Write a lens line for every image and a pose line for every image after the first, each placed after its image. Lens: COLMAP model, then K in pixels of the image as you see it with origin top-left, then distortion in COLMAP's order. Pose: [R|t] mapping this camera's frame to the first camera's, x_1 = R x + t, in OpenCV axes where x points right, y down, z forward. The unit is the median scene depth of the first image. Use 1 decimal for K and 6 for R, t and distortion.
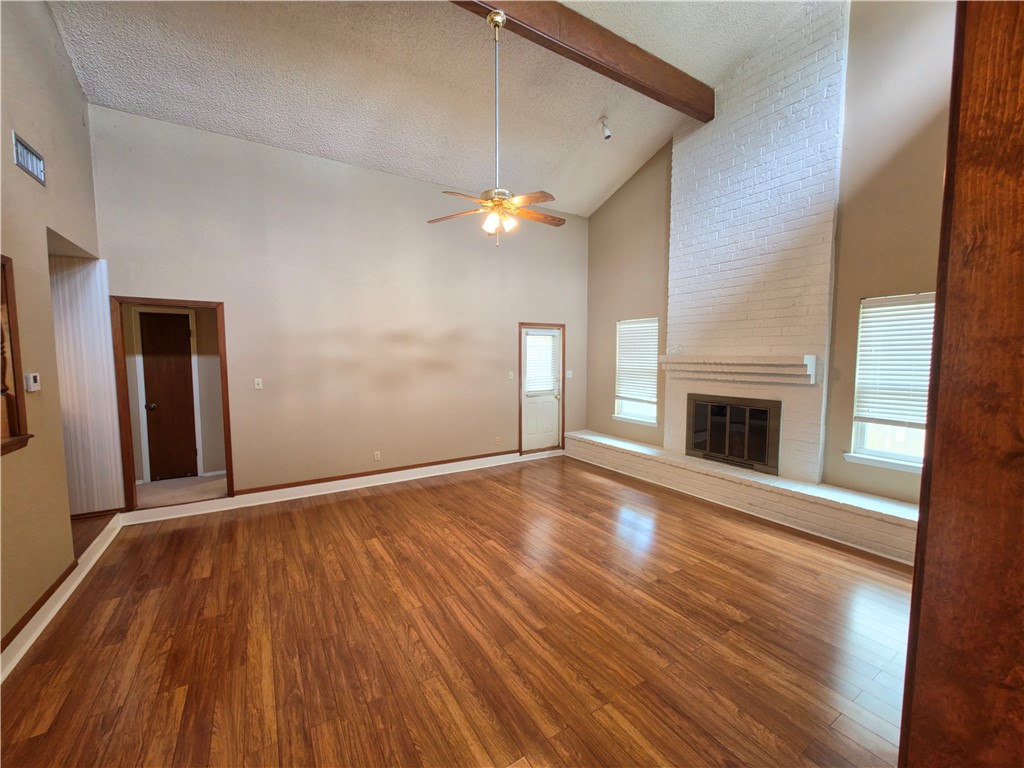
lens RADIAL K [[409.7, 0, 510.6], [0, 409.7, 388.1], [0, 0, 1]] dist [-0.003601, -0.000131]
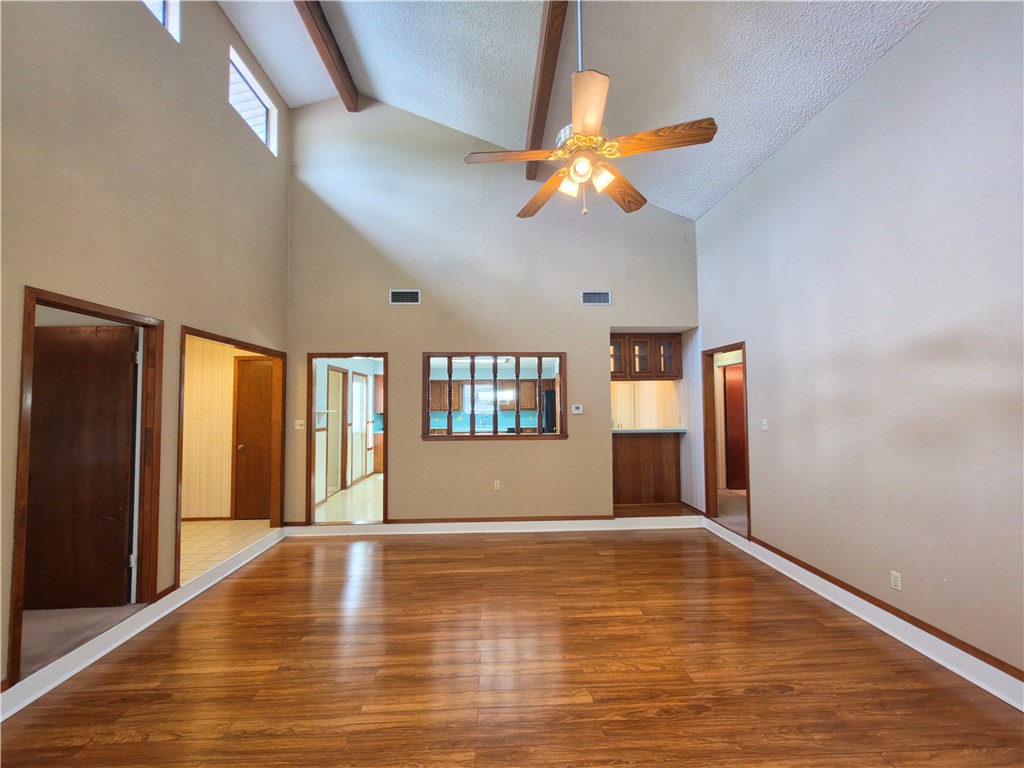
lens RADIAL K [[409.7, 0, 507.7], [0, 409.7, 389.3], [0, 0, 1]] dist [-0.003601, -0.000131]
pose [[-0.486810, -0.025963, -0.873122, 0.514930], [-0.062367, 0.998040, 0.005096, -0.067938], [0.871278, 0.056935, -0.487475, 1.111050]]
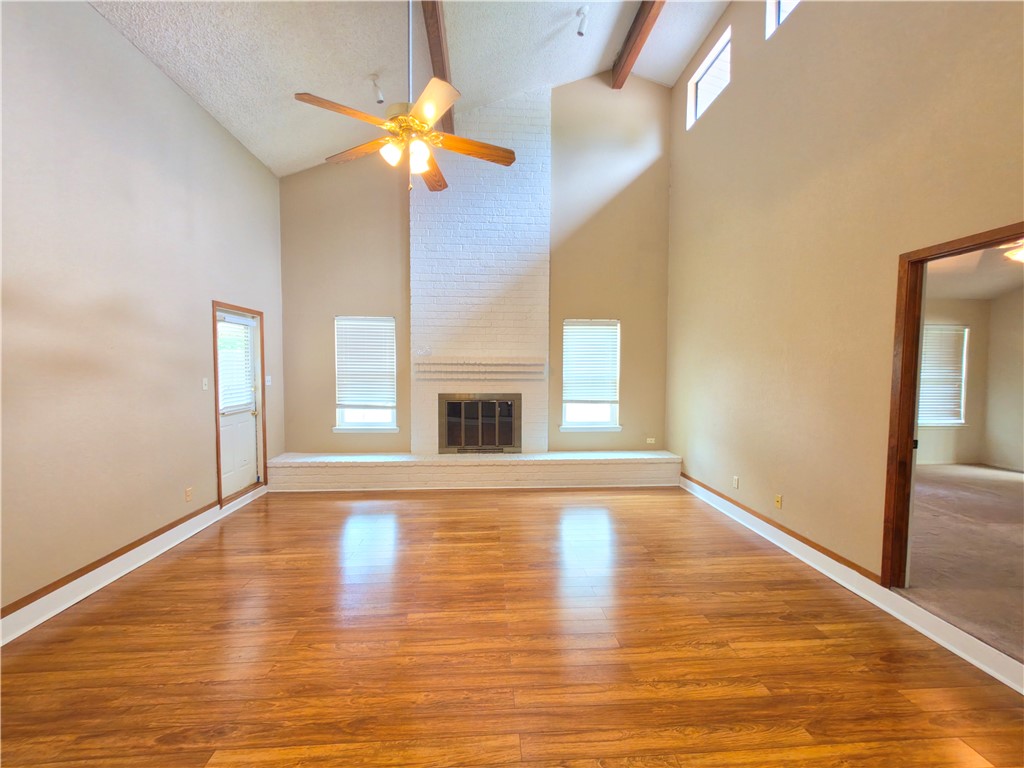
lens RADIAL K [[409.7, 0, 508.1], [0, 409.7, 386.5], [0, 0, 1]] dist [-0.003601, -0.000131]
pose [[0.472116, -0.038089, 0.880713, -0.534732], [0.065347, 0.997830, 0.008124, -0.002834], [-0.879111, 0.053717, 0.473581, 0.491372]]
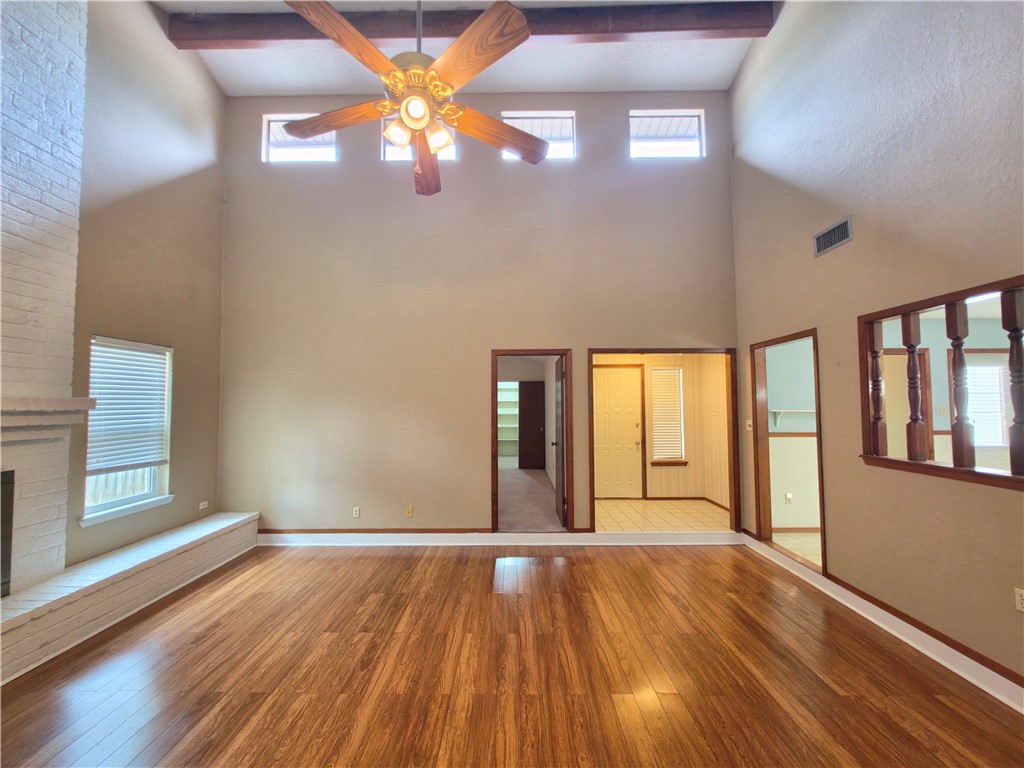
lens RADIAL K [[409.7, 0, 511.6], [0, 409.7, 384.5], [0, 0, 1]] dist [-0.003601, -0.000131]
pose [[-0.846304, 0.034562, 0.531578, -0.357407], [0.051246, 0.998547, 0.016662, -0.078995], [-0.530230, 0.041343, -0.846845, 1.260998]]
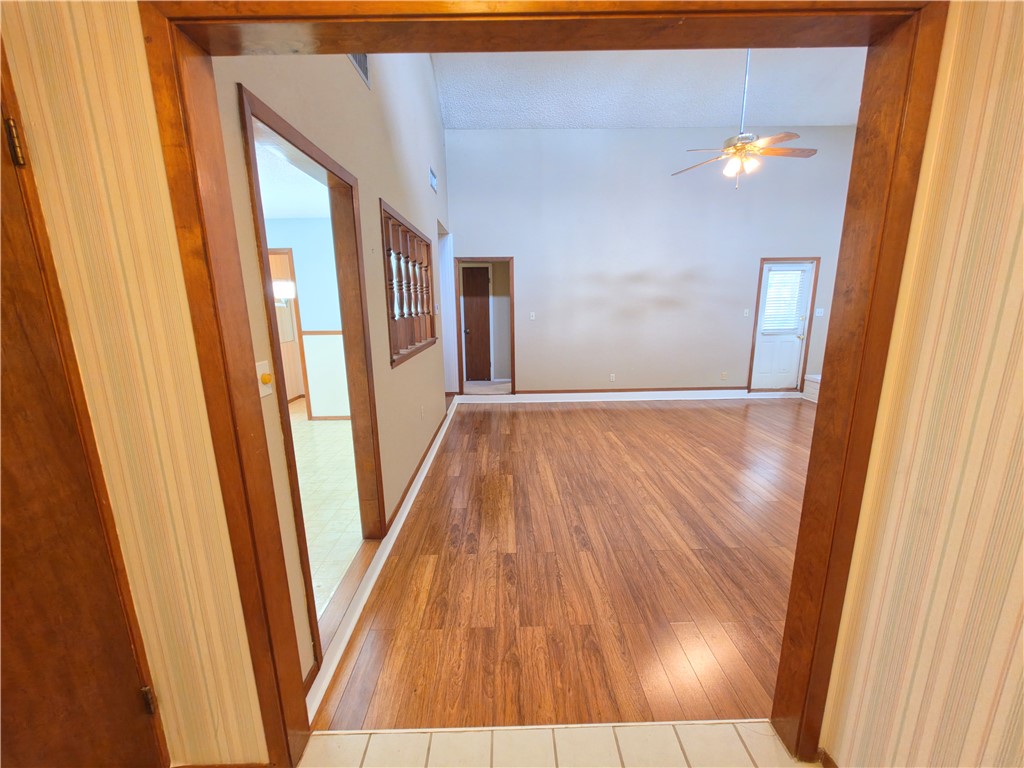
lens RADIAL K [[409.7, 0, 510.6], [0, 409.7, 386.7], [0, 0, 1]] dist [-0.003601, -0.000131]
pose [[0.857409, 0.094926, -0.505804, 0.049779], [-0.029111, 0.990214, 0.136490, 0.046448], [0.513811, -0.102304, 0.851782, -0.285040]]
